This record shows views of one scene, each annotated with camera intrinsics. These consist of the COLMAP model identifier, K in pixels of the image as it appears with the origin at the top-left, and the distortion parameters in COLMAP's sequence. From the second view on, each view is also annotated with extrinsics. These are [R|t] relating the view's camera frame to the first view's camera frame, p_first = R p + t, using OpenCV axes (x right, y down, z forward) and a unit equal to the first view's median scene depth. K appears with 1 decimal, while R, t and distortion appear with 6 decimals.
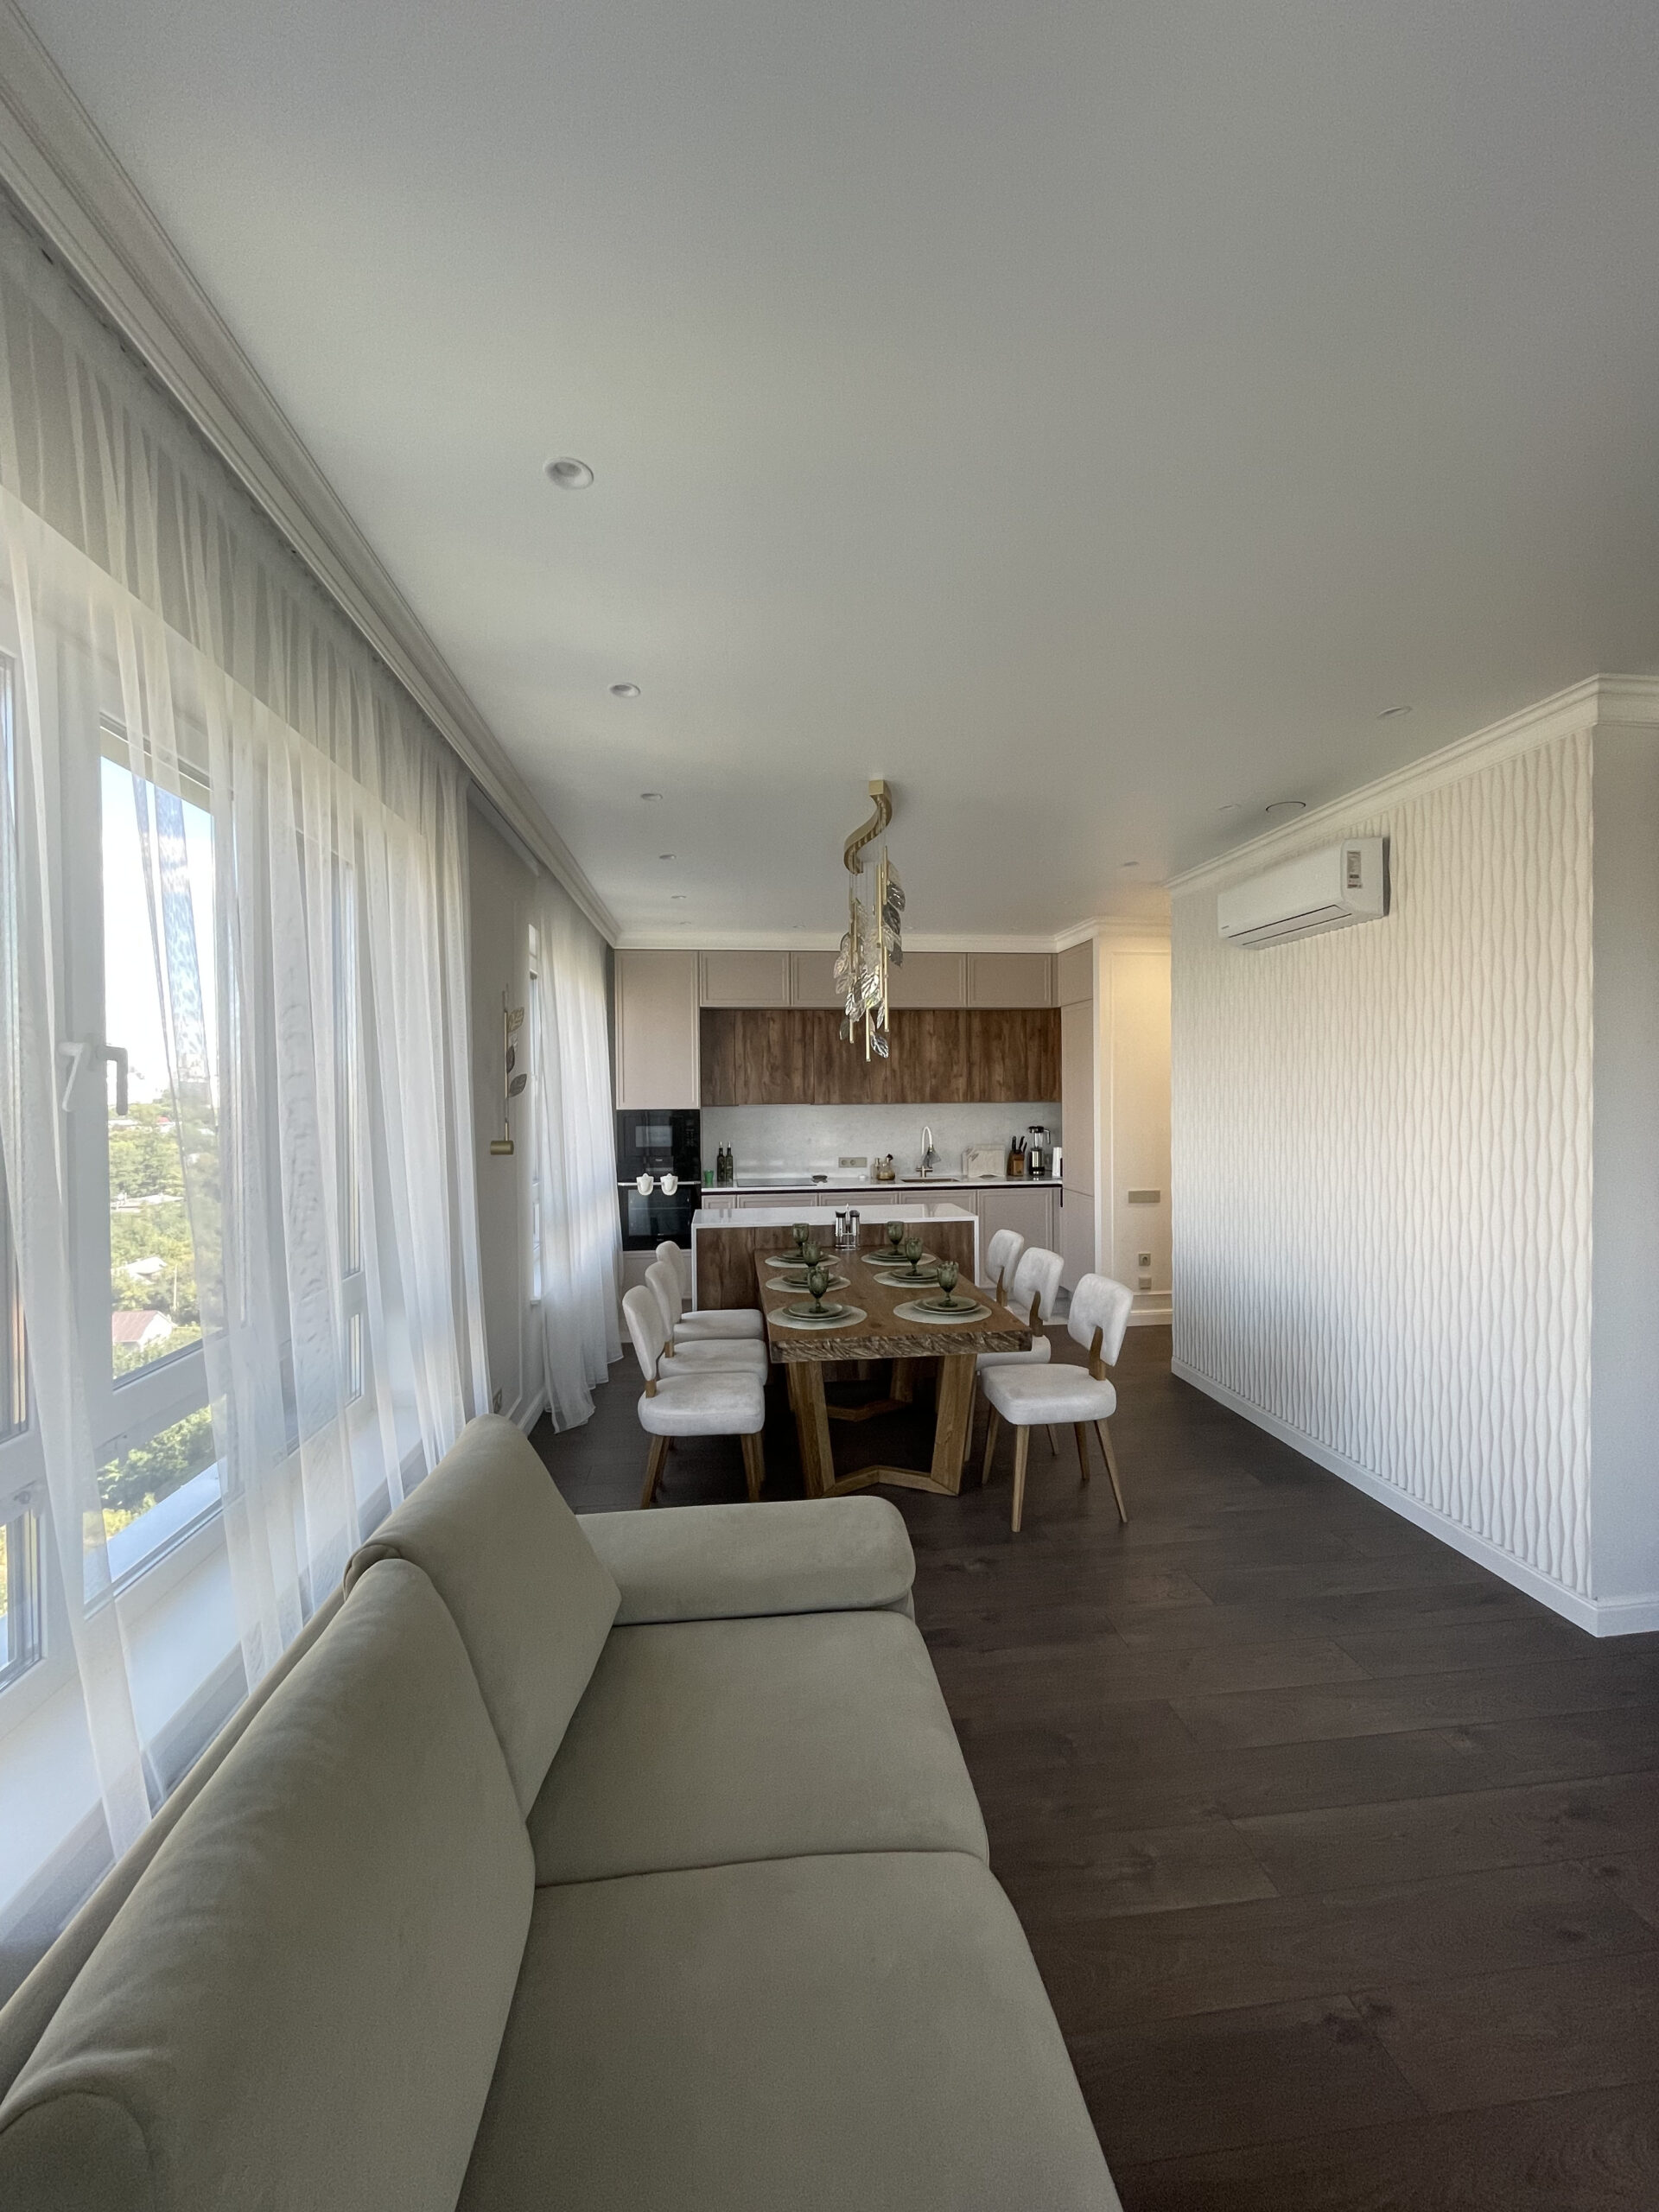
lens RADIAL K [[894.9, 0, 833.3], [0, 894.9, 1099.9], [0, 0, 1]] dist [-0.002115, -0.000535]
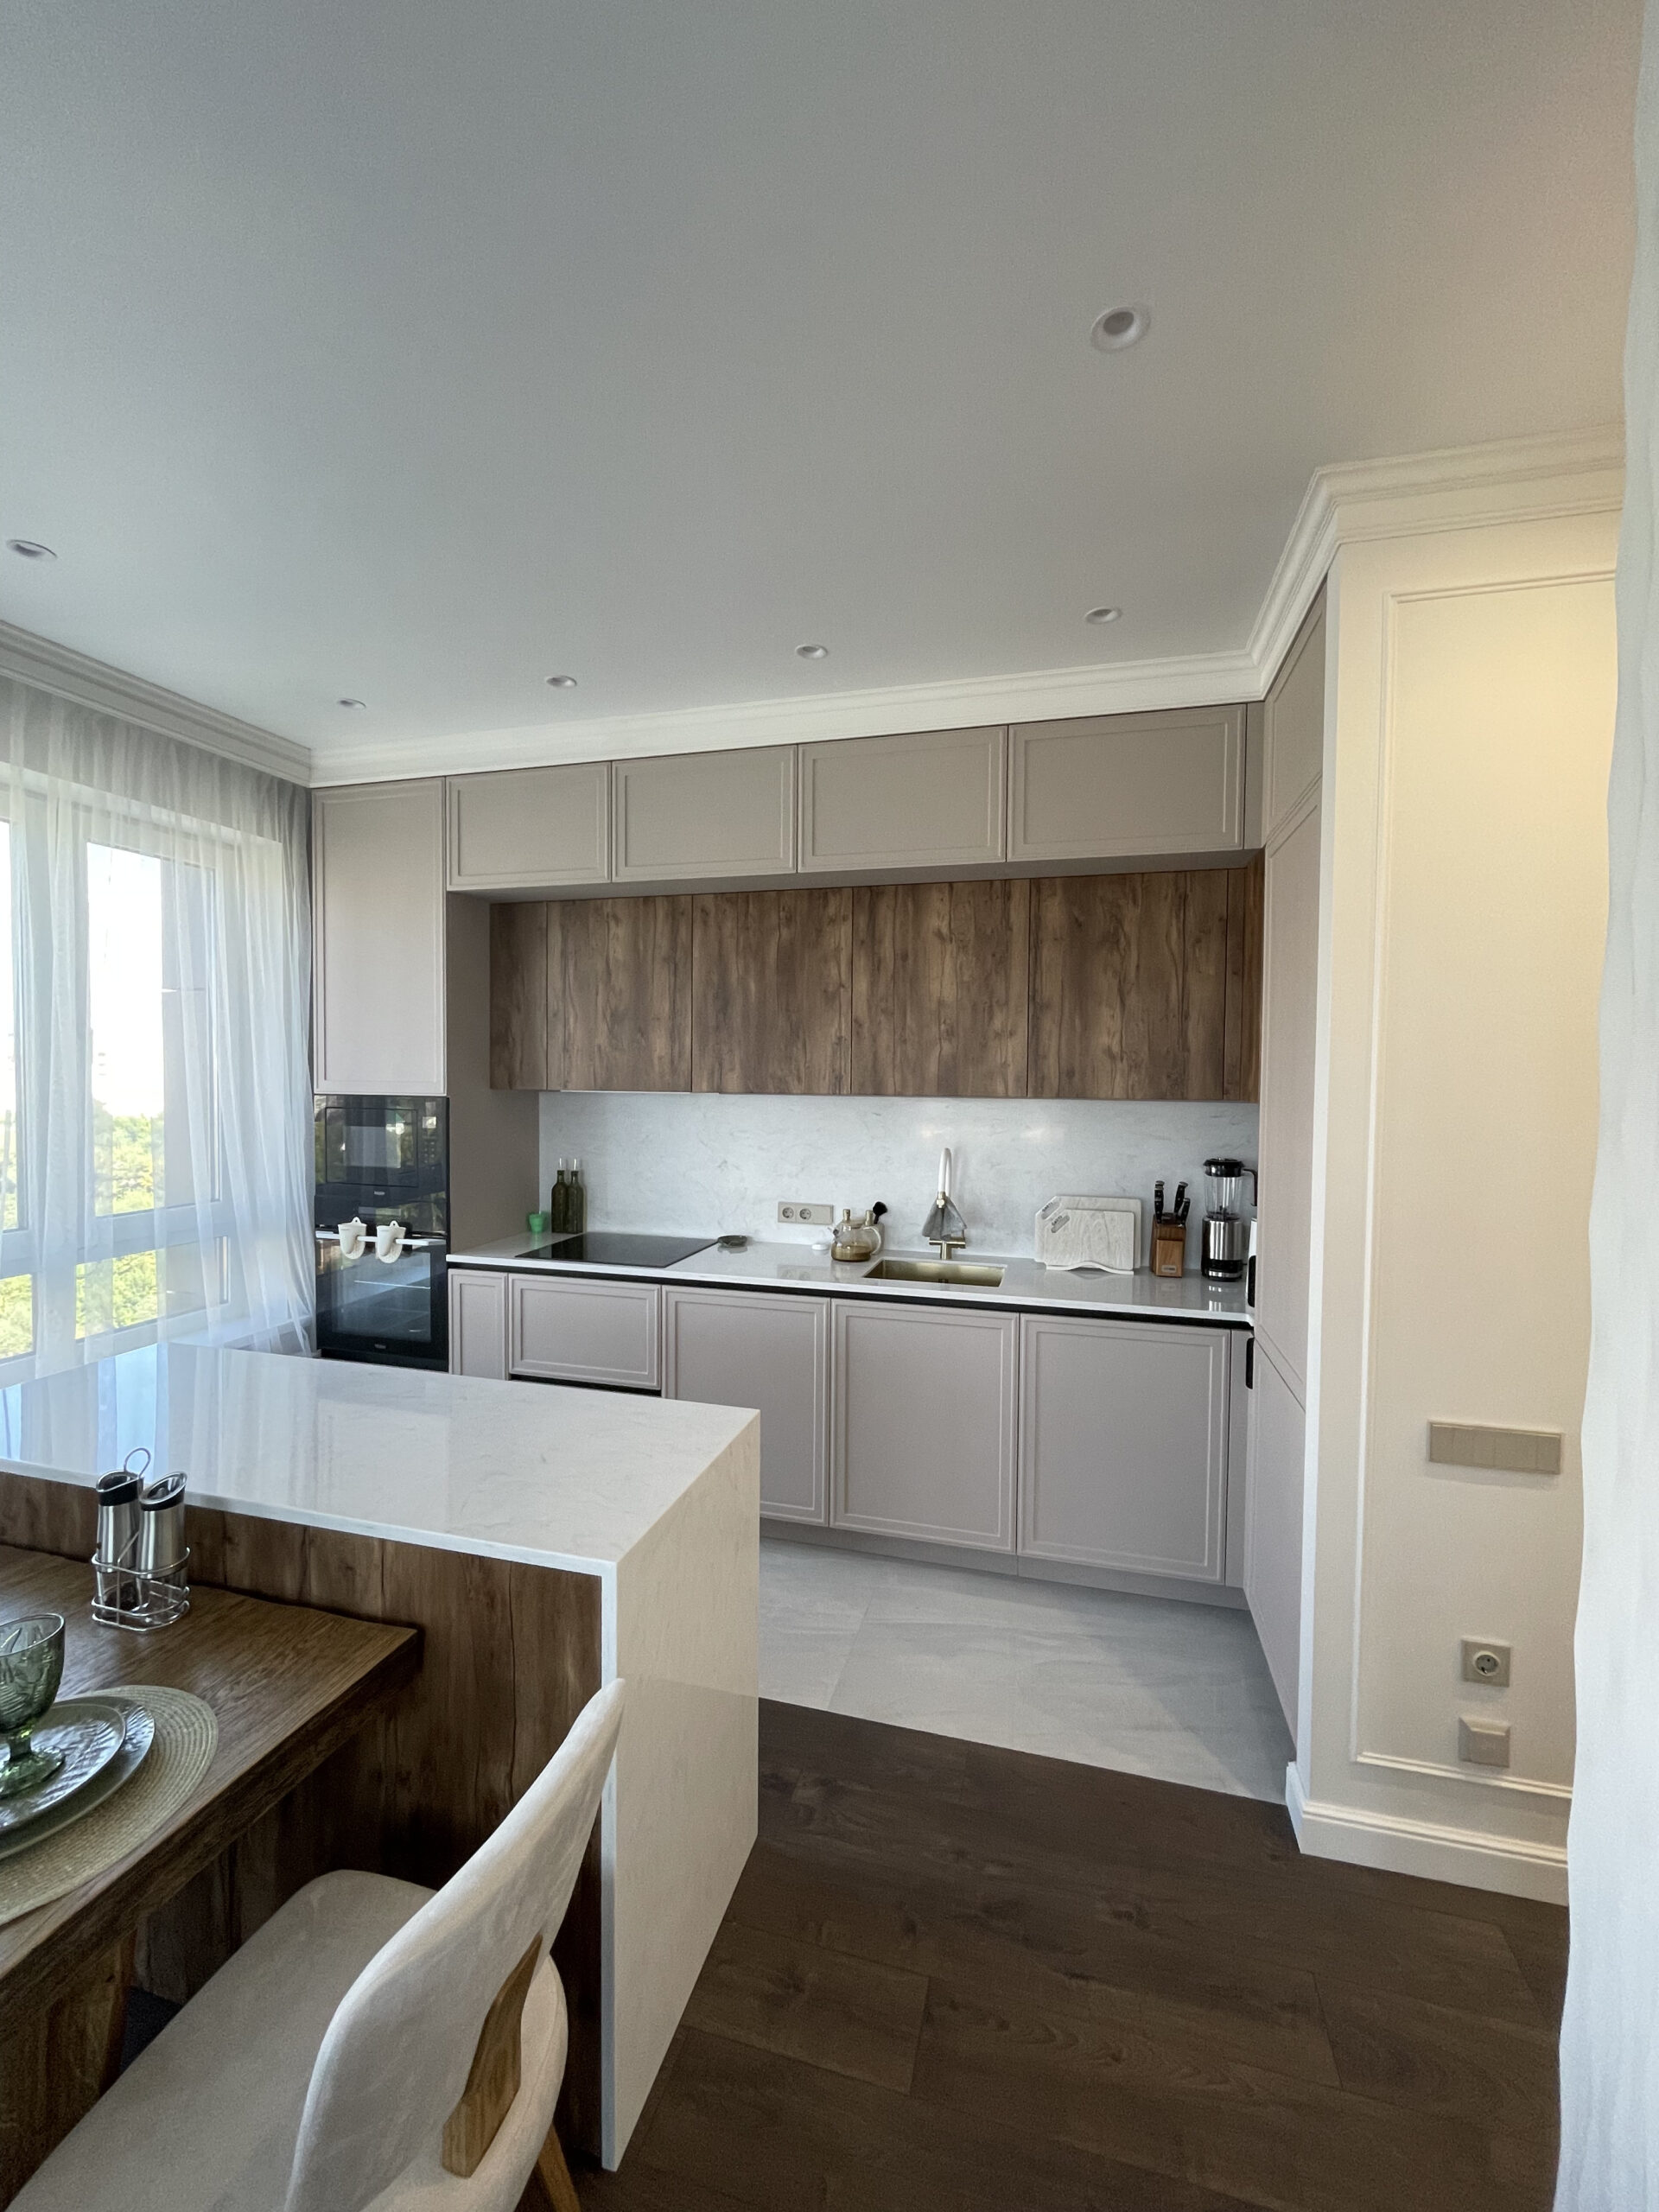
lens RADIAL K [[894.9, 0, 833.3], [0, 894.9, 1099.9], [0, 0, 1]] dist [-0.002115, -0.000535]
pose [[0.926938, 0.029661, -0.374039, 0.331655], [-0.021533, 0.999433, 0.025891, -0.007701], [0.374595, -0.015945, 0.927051, 0.853544]]
